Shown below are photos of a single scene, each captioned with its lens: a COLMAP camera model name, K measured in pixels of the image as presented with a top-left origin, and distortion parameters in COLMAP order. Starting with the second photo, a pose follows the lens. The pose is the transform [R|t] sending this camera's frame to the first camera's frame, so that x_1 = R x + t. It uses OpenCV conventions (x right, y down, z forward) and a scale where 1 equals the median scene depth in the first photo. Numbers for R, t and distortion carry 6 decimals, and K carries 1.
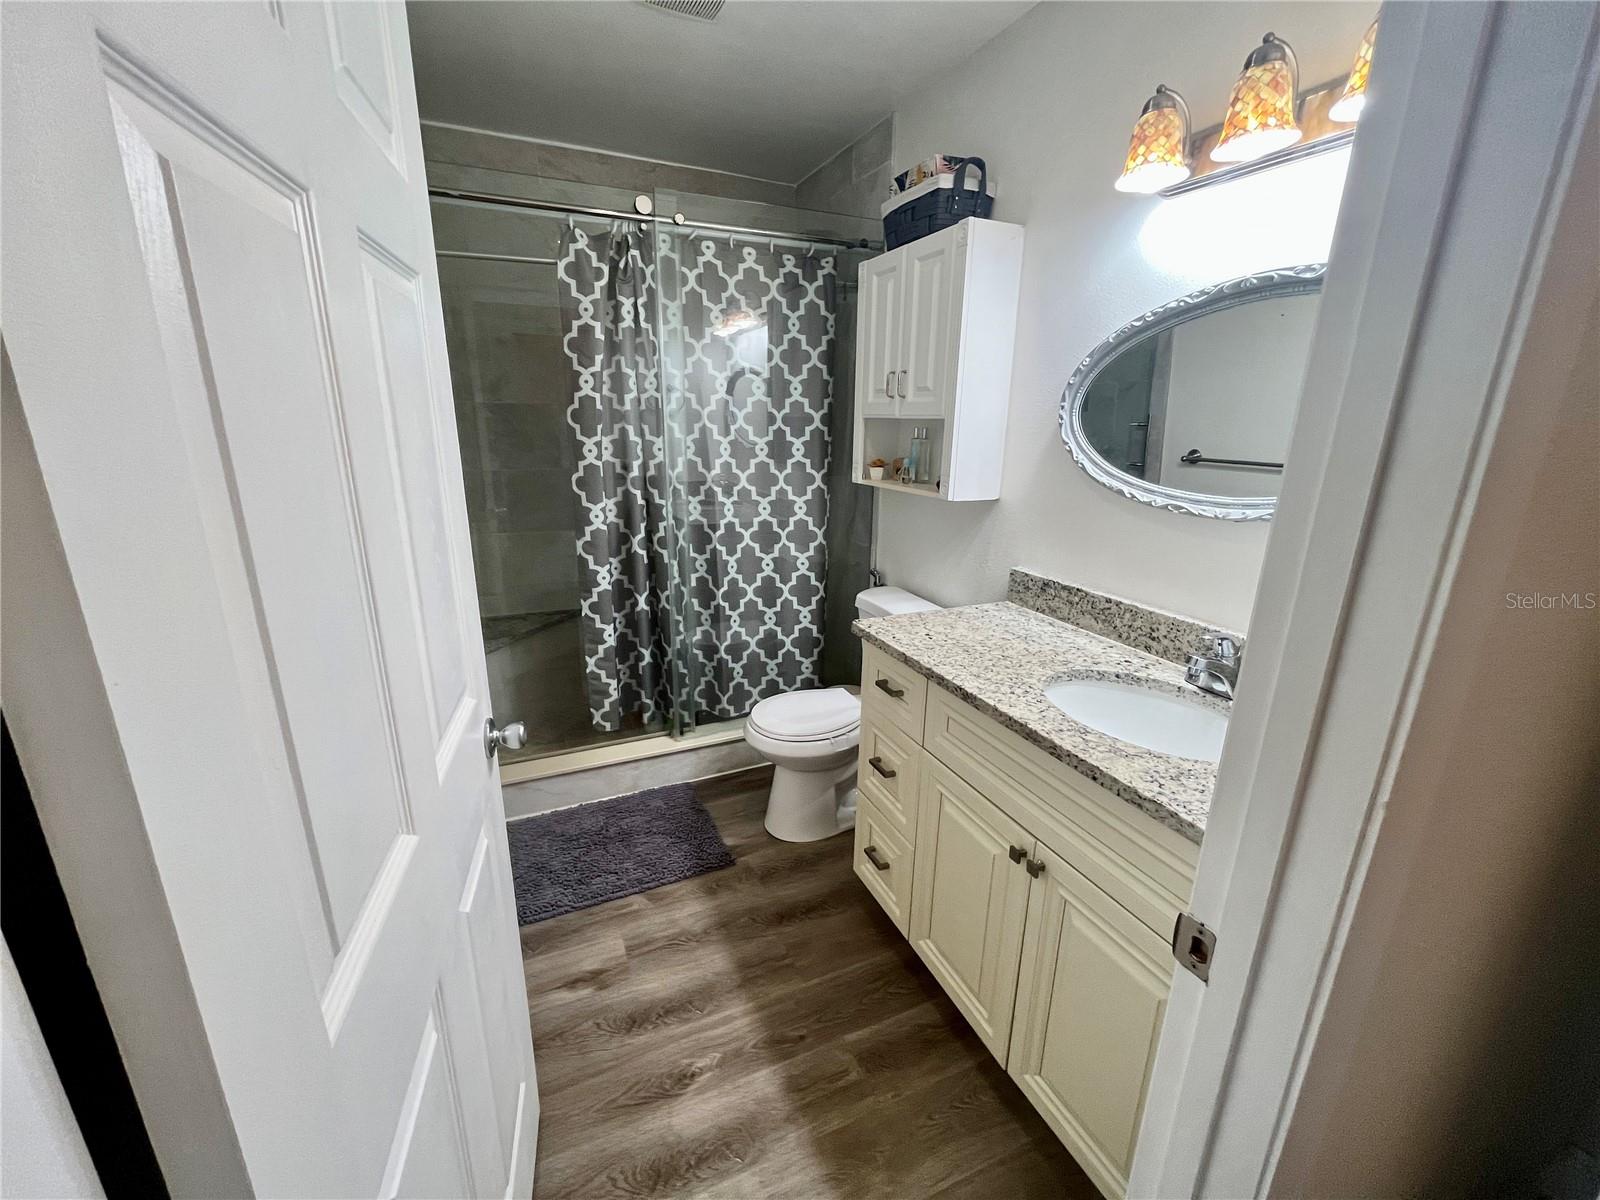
lens RADIAL K [[644.9, 0, 798.3], [0, 644.9, 596.7], [0, 0, 1]] dist [-0.005615, 0.000643]
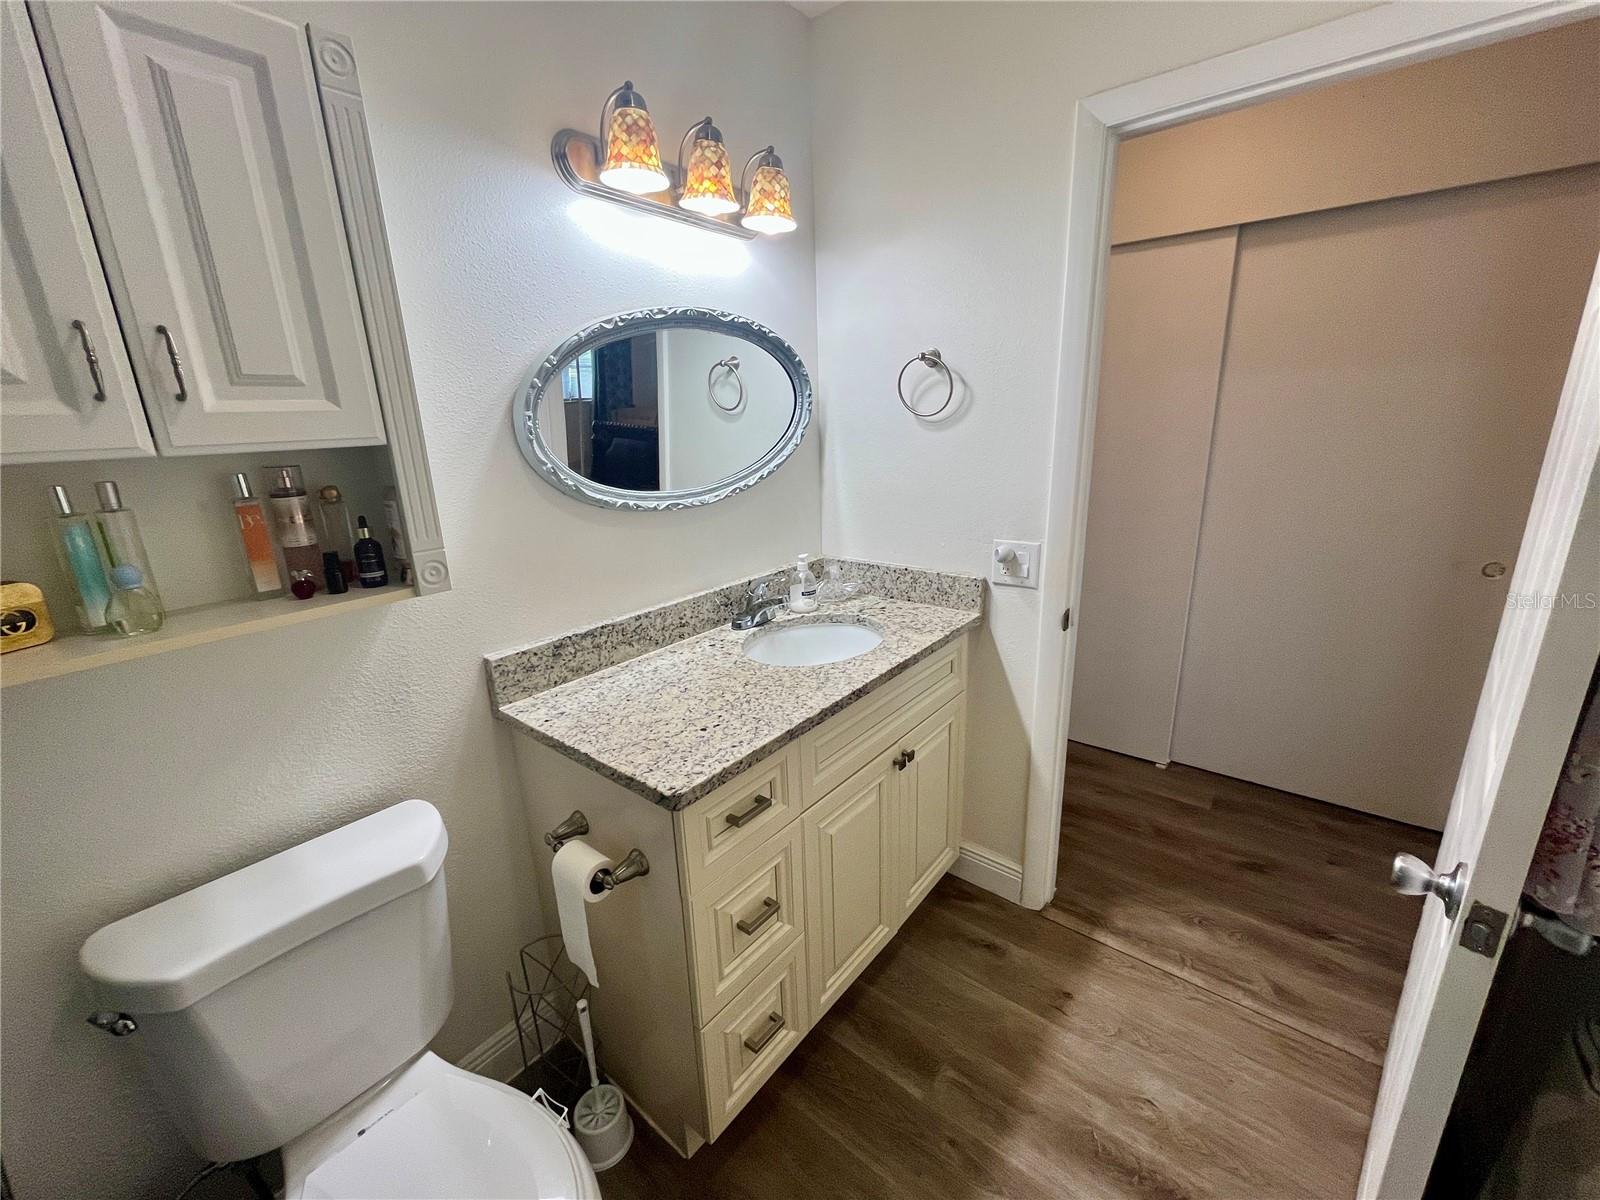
lens RADIAL K [[644.9, 0, 799.8], [0, 644.9, 597.5], [0, 0, 1]] dist [-0.005615, 0.000643]
pose [[-0.450872, -0.242091, 0.859131, -0.459959], [0.265838, 0.882417, 0.388164, -0.343258], [-0.852083, 0.403402, -0.333500, 1.156047]]
